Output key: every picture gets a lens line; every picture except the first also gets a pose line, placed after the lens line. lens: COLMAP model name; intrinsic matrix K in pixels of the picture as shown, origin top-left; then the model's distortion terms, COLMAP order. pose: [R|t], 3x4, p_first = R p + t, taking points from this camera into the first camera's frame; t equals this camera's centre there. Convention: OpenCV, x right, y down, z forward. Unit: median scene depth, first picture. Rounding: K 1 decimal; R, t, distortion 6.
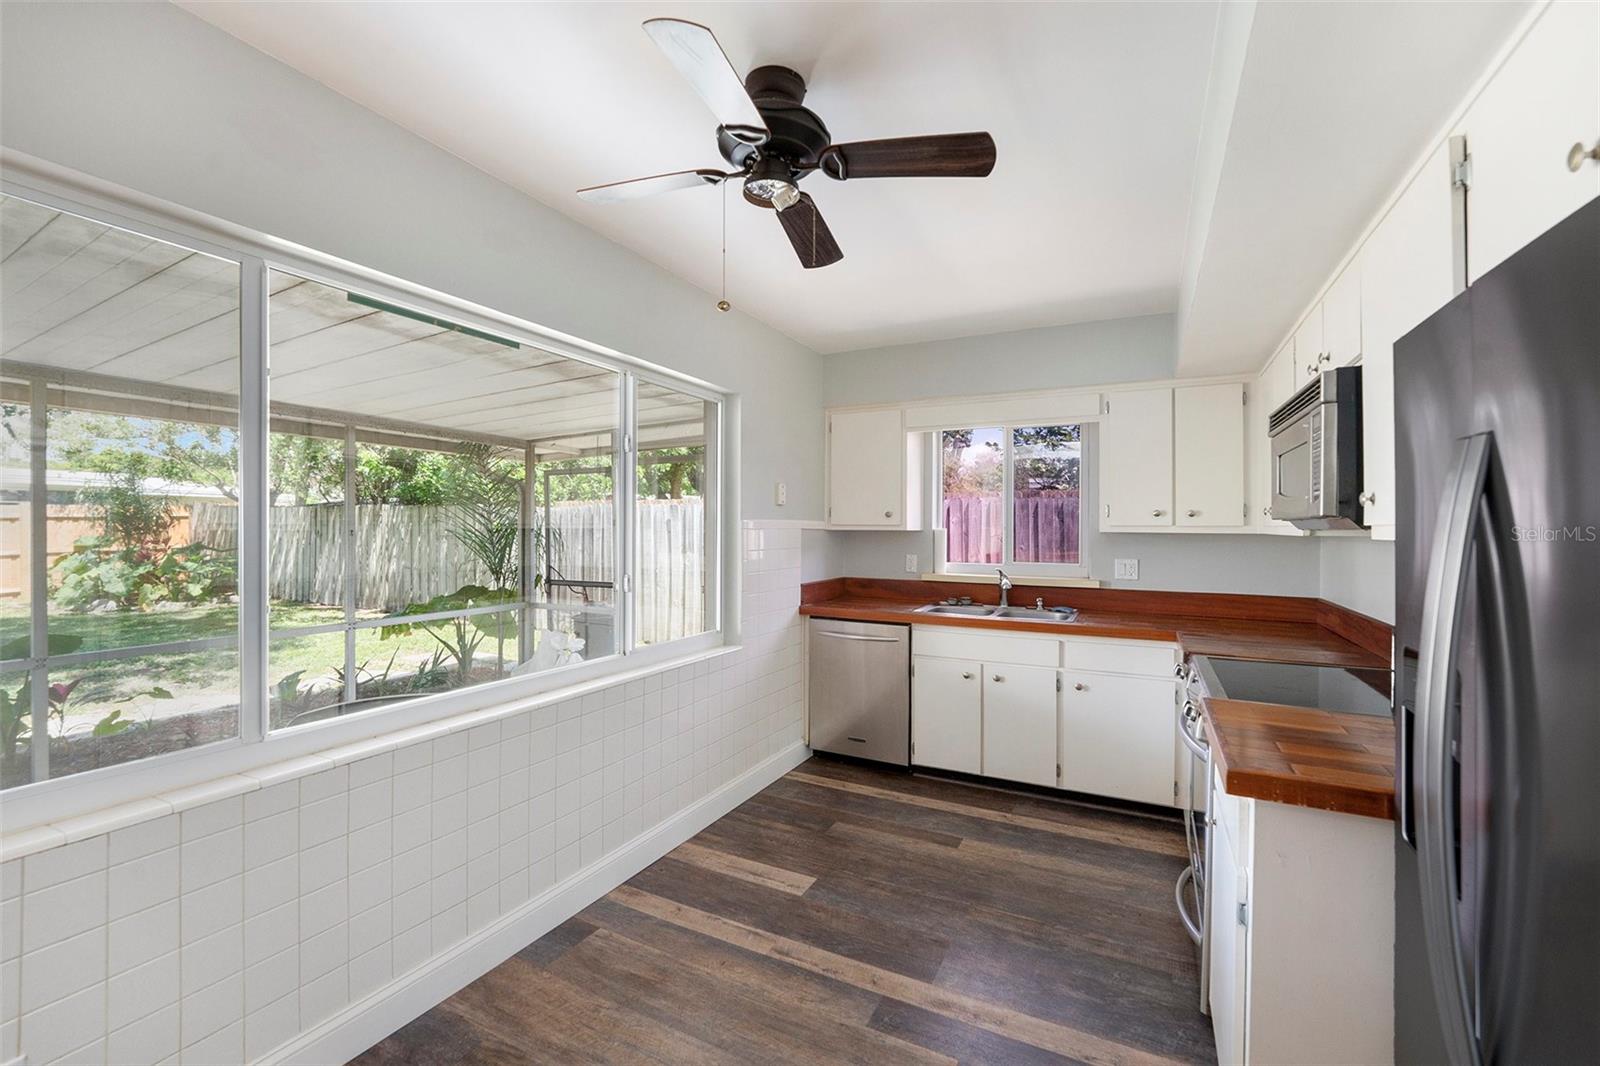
lens RADIAL K [[665.1, 0, 809.6], [0, 665.1, 527.7], [0, 0, 1]] dist [-0.028114, 0.004809]
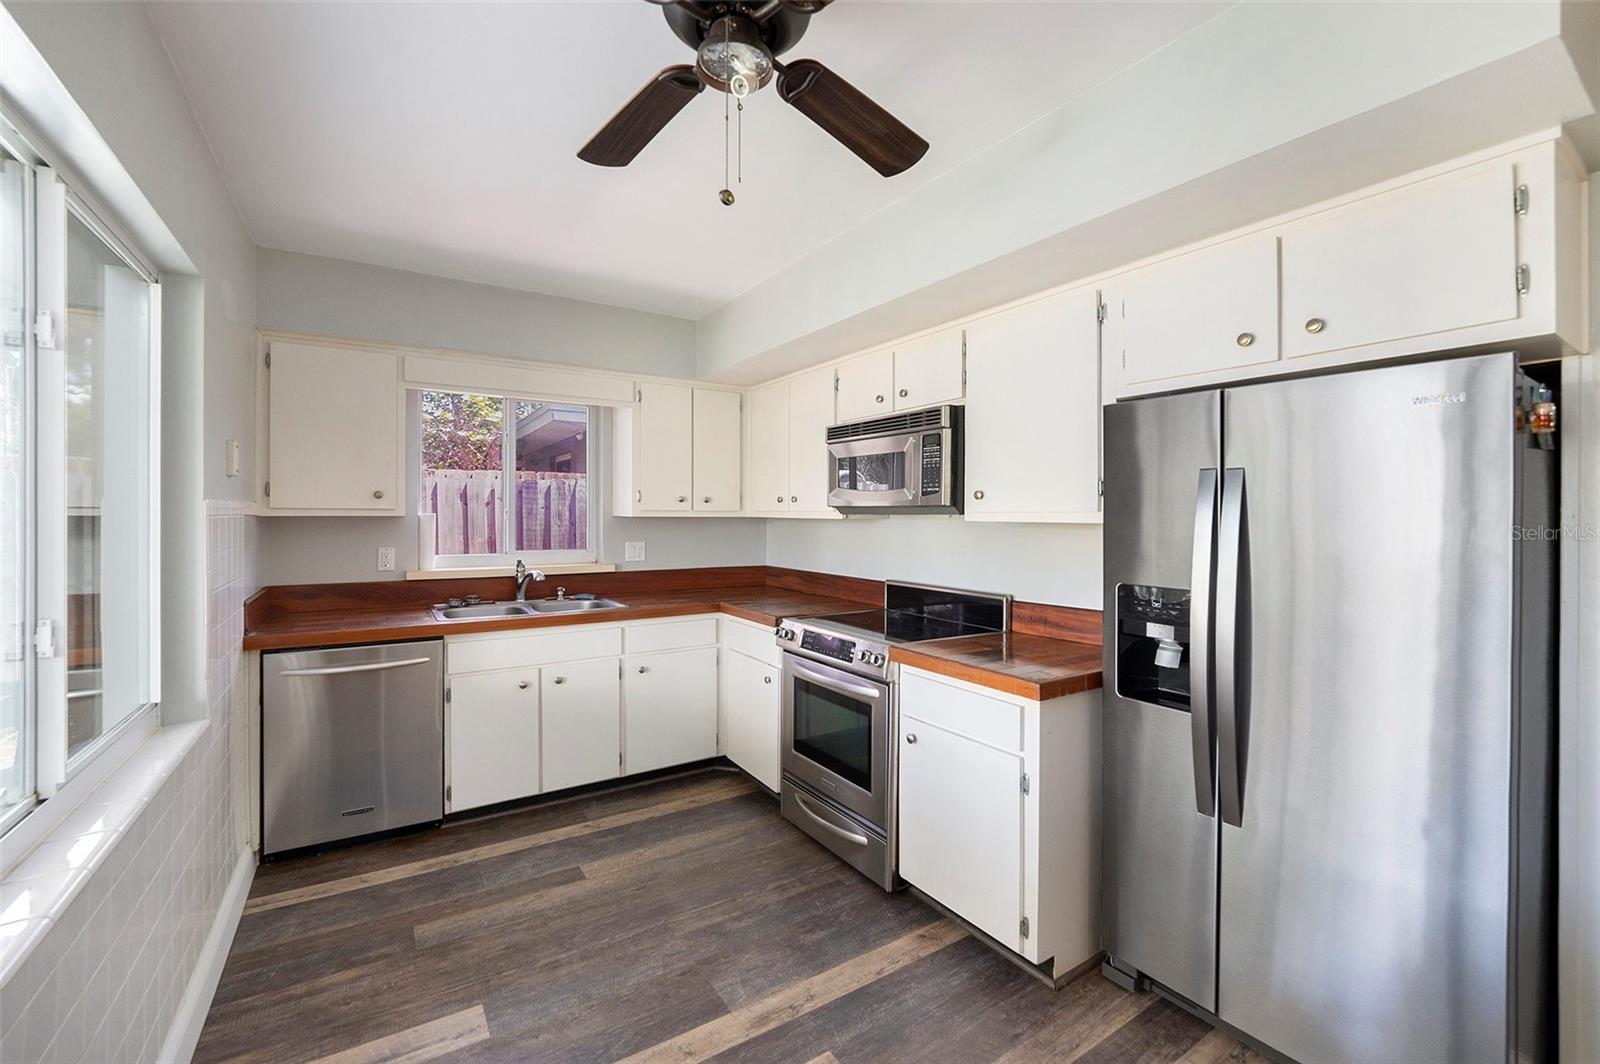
lens RADIAL K [[657.3, 0, 800.6], [0, 657.3, 522.7], [0, 0, 1]] dist [-0.000049, -0.008824]
pose [[0.514596, -0.016025, 0.857283, -0.324188], [-0.001383, 0.999809, 0.019519, -0.004977], [-0.857432, -0.011229, 0.514475, 0.270621]]
